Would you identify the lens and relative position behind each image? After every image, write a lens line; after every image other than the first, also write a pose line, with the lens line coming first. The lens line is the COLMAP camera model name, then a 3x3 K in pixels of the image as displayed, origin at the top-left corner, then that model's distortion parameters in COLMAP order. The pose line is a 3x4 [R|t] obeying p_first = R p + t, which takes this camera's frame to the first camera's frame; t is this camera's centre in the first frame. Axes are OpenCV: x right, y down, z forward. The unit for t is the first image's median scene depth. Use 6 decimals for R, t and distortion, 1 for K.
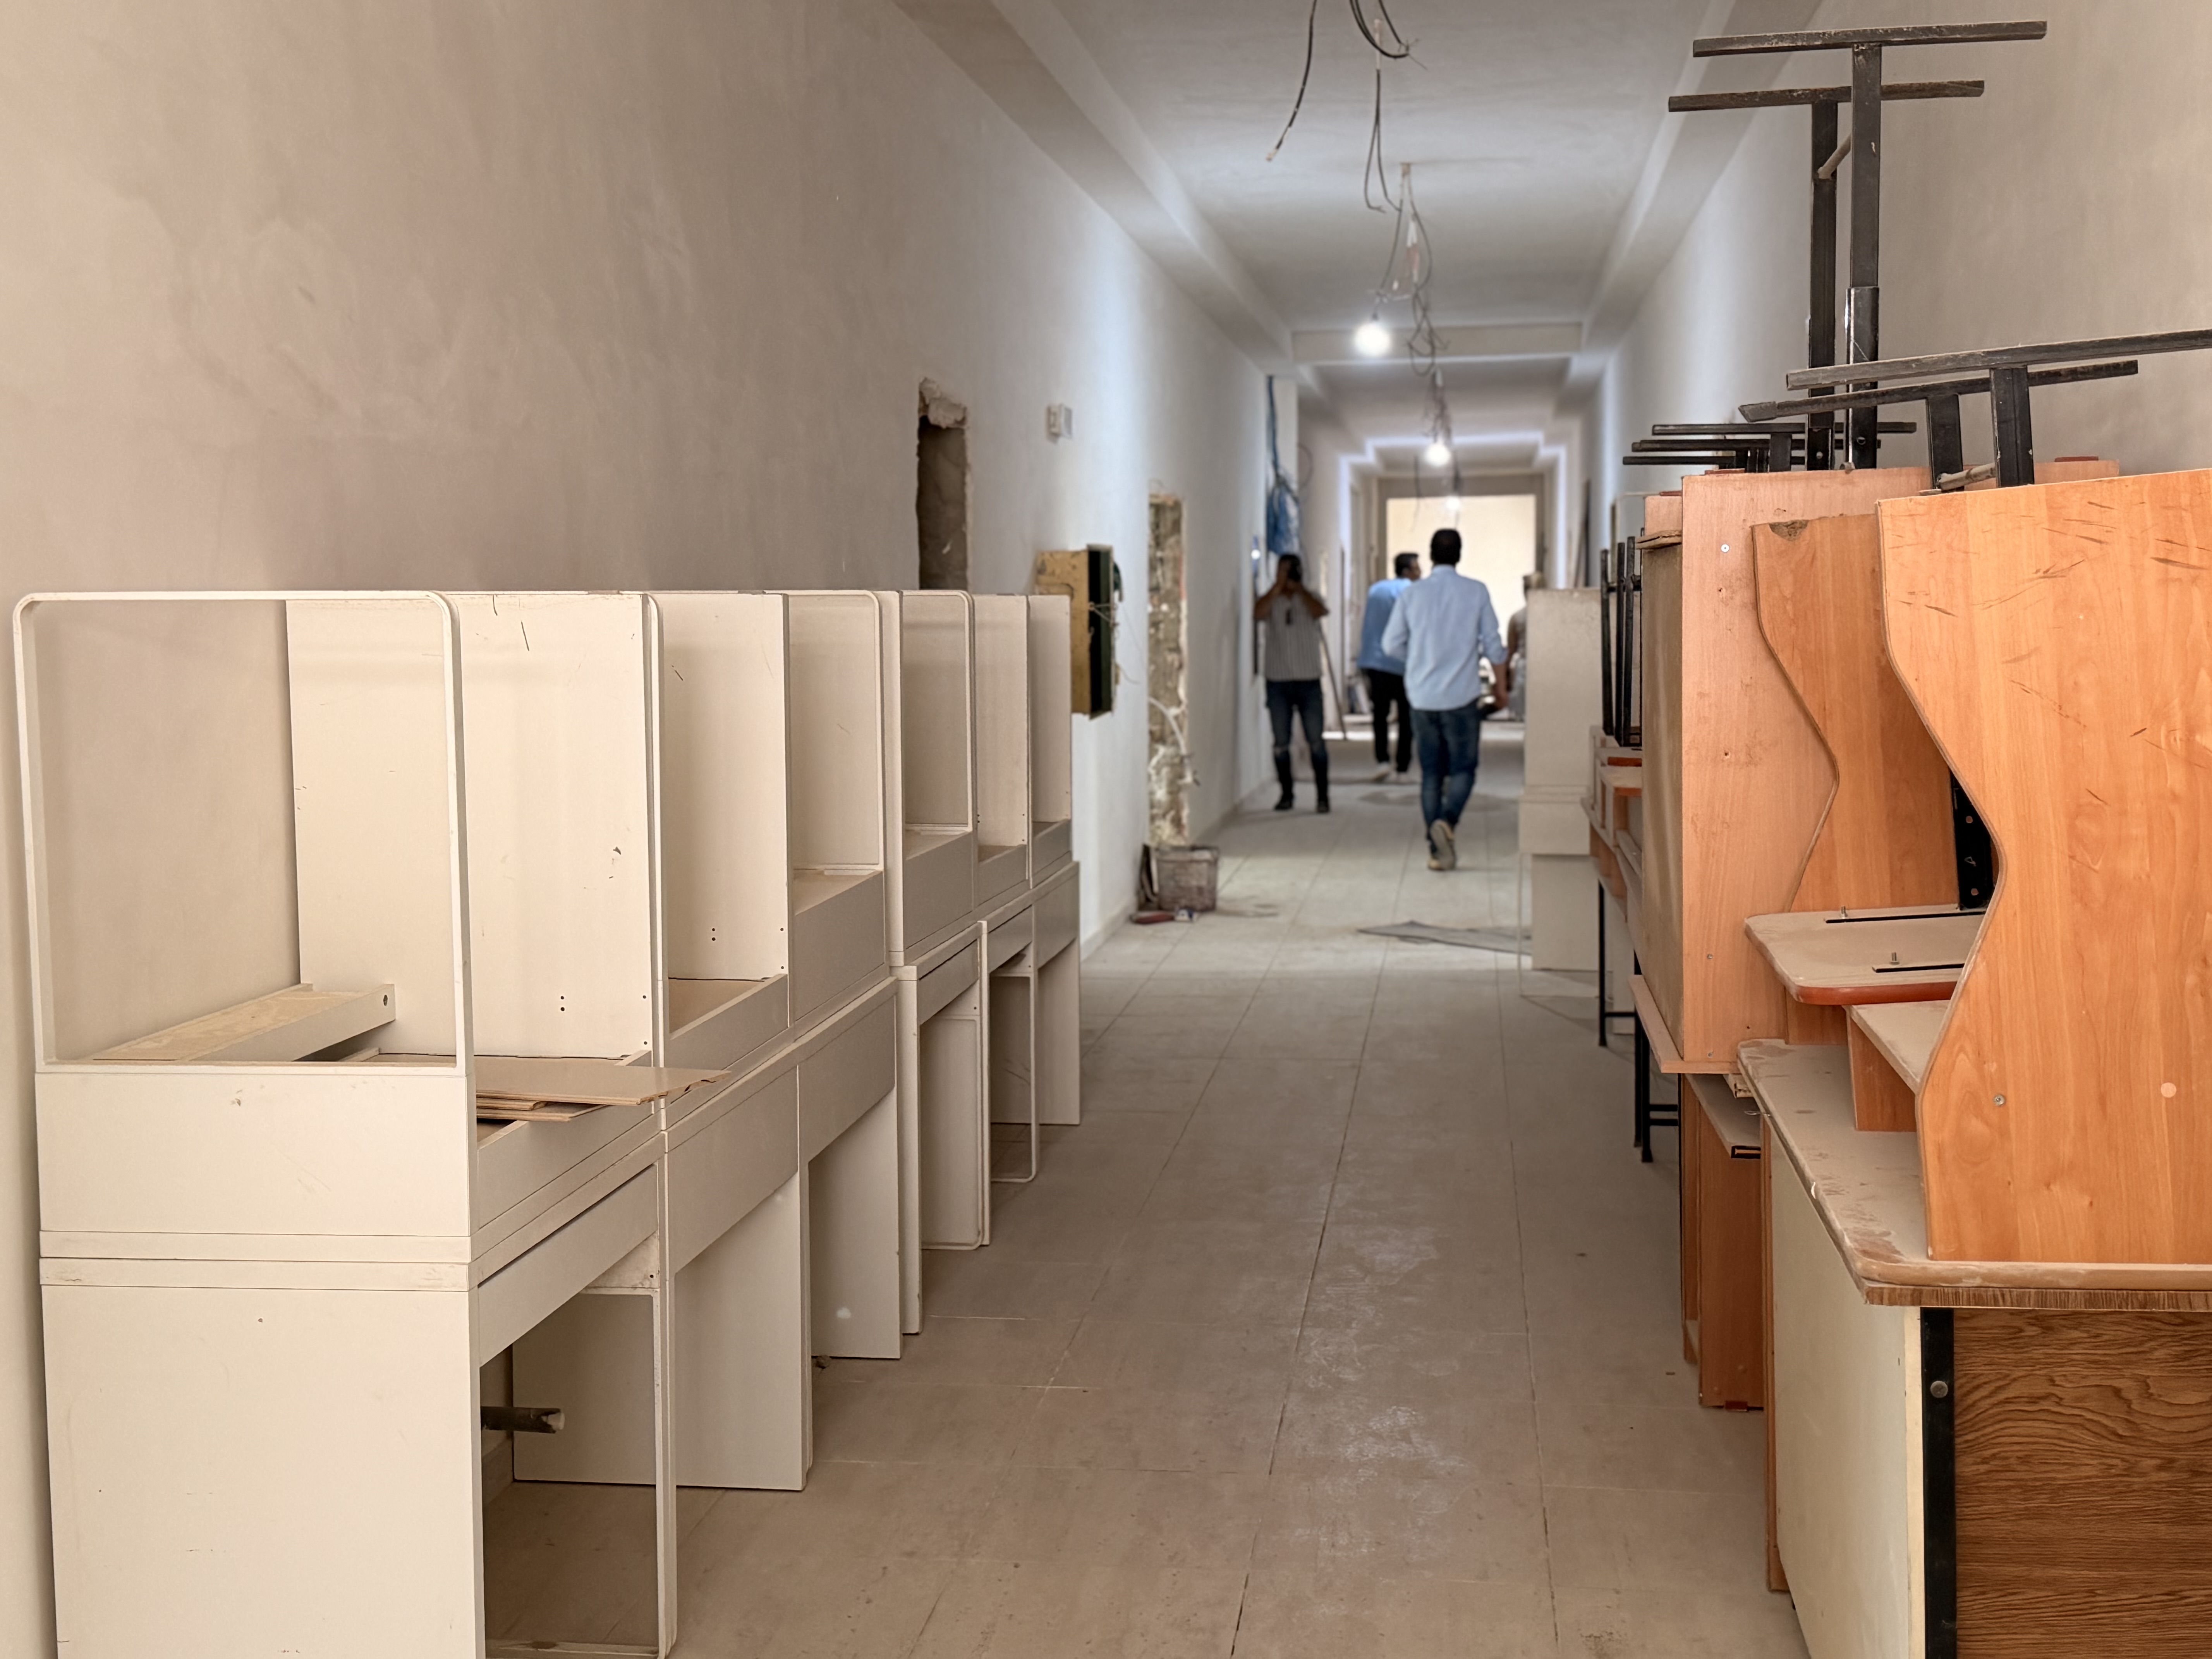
lens RADIAL K [[2459.9, 0, 1106.0], [0, 2459.9, 829.5], [0, 0, 1]] dist [0.101346, -0.004240]
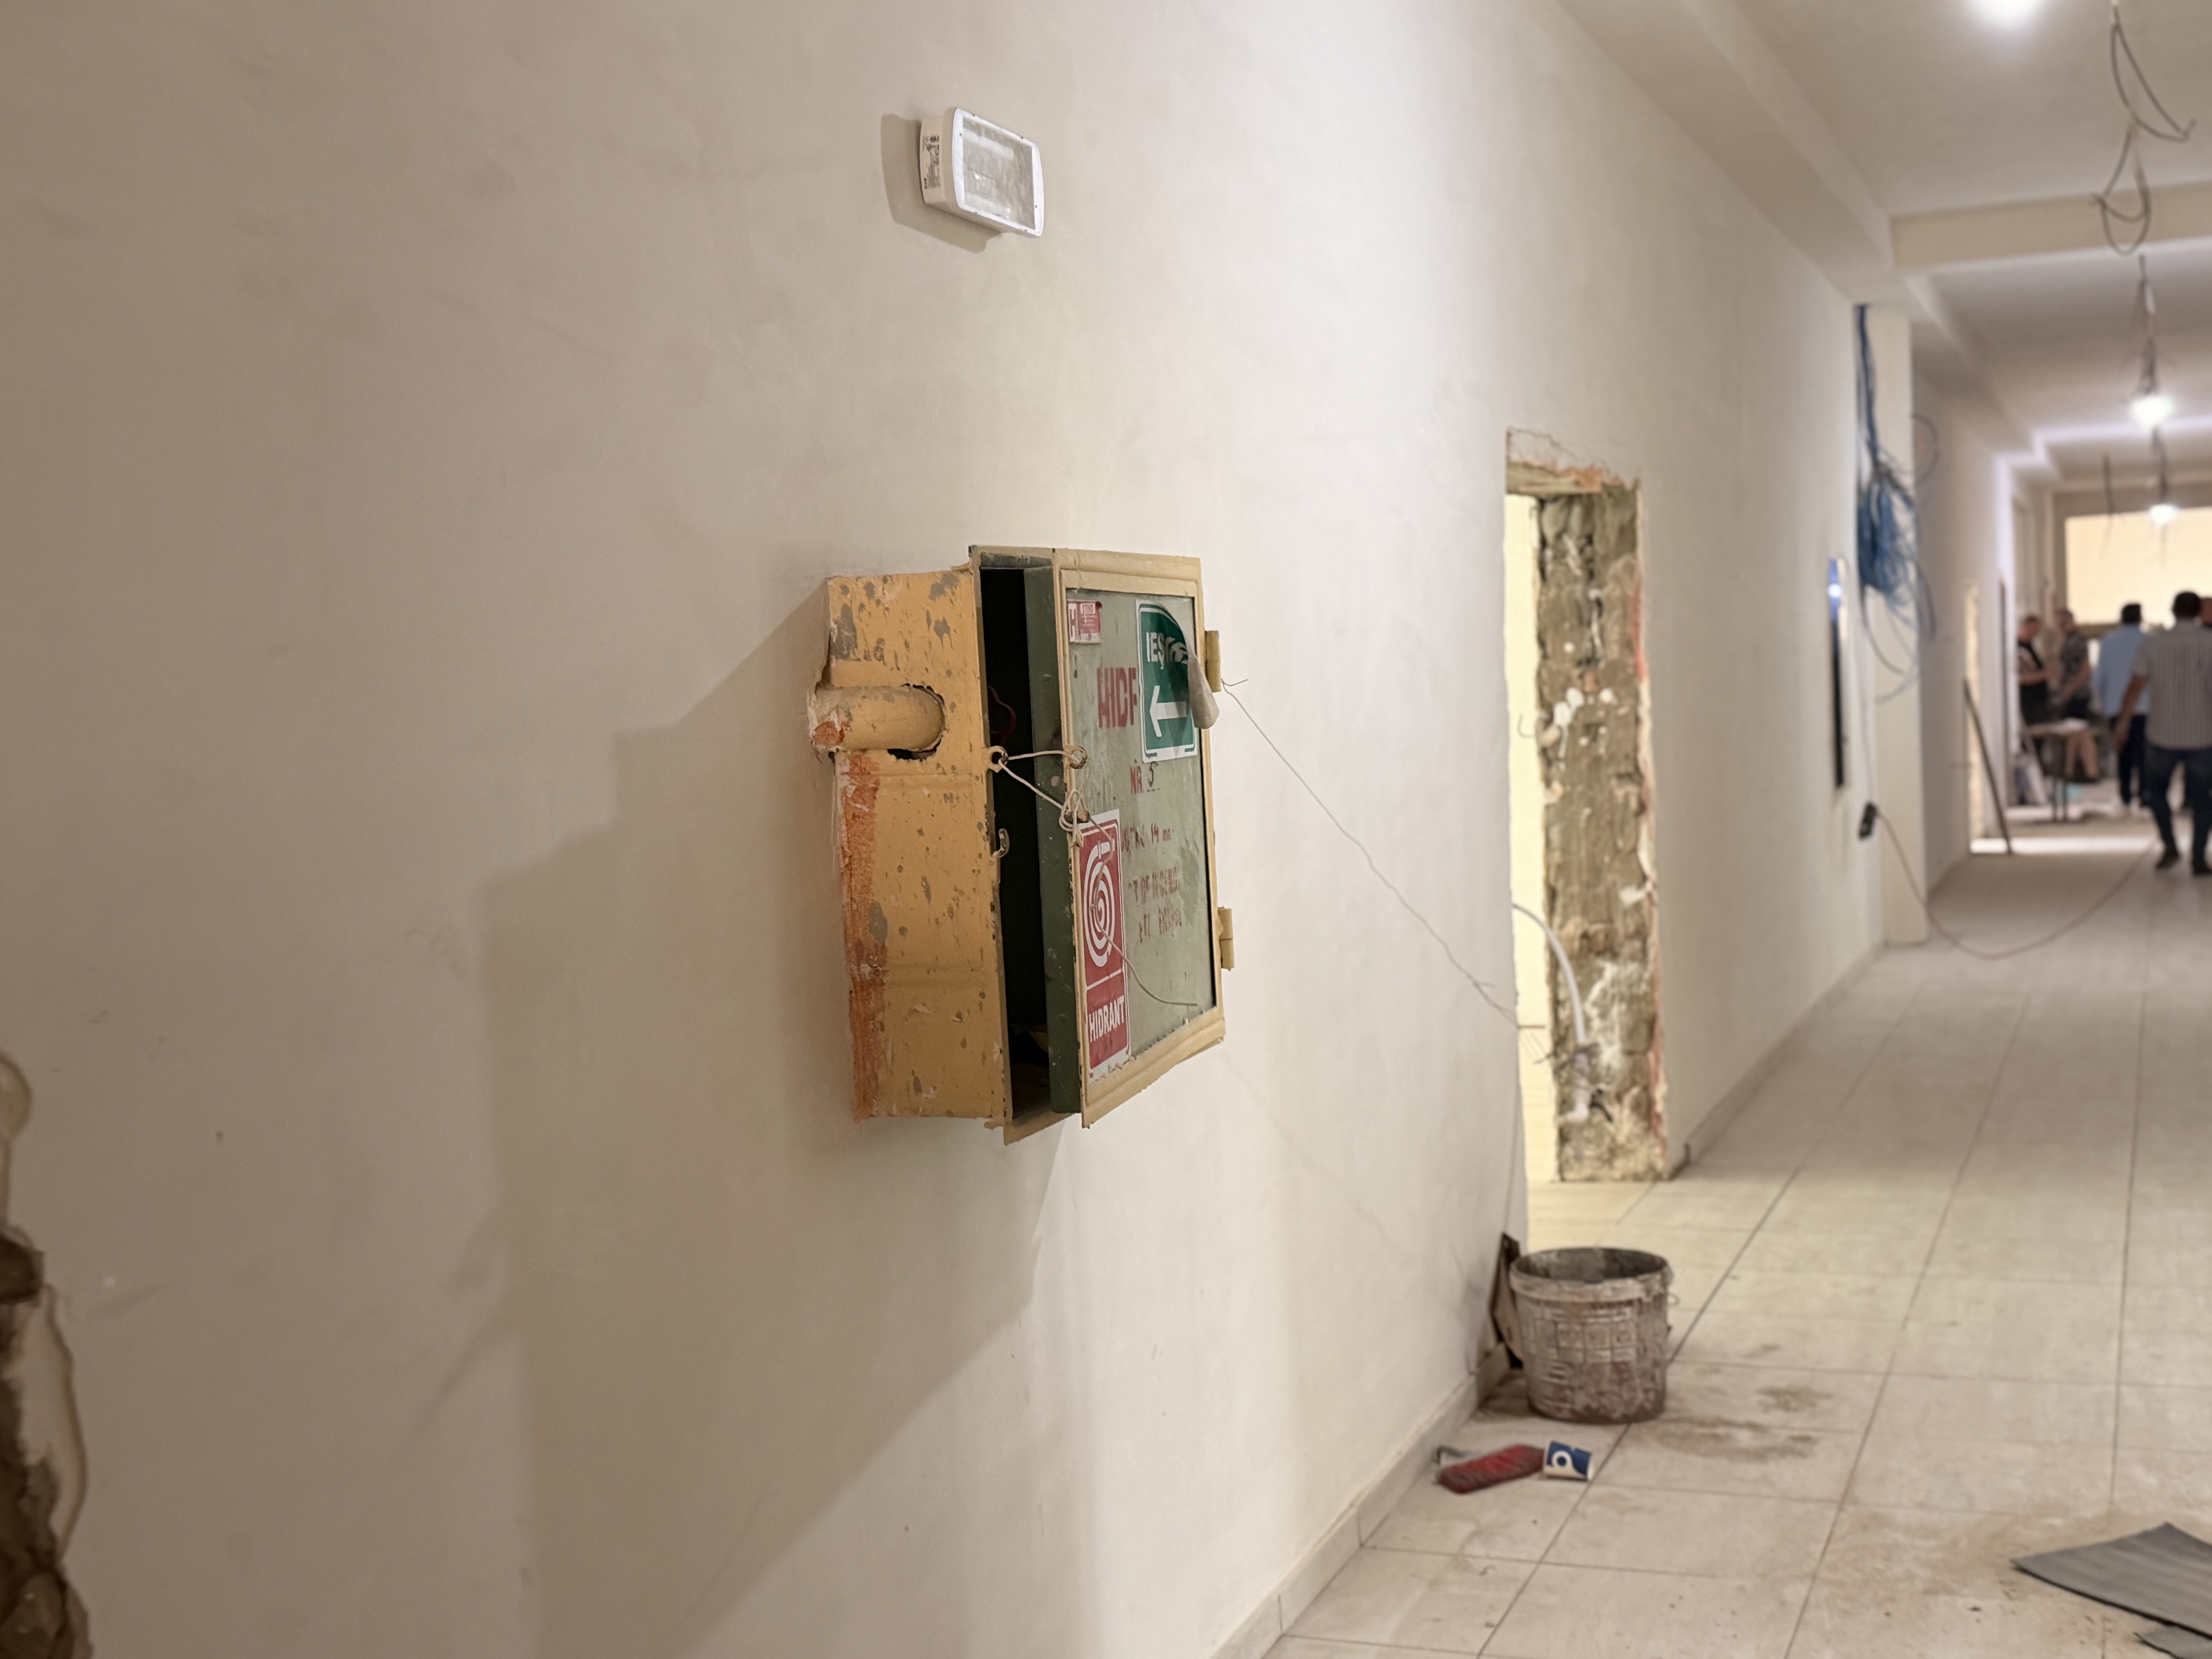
lens RADIAL K [[2629.9, 0, 1119.0], [0, 2629.9, 839.9], [0, 0, 1]] dist [0.210096, -0.500805]
pose [[0.973659, -0.022926, -0.226852, 0.049239], [0.016317, 0.999387, -0.030964, -0.044178], [0.227423, 0.026447, 0.973437, 0.434467]]
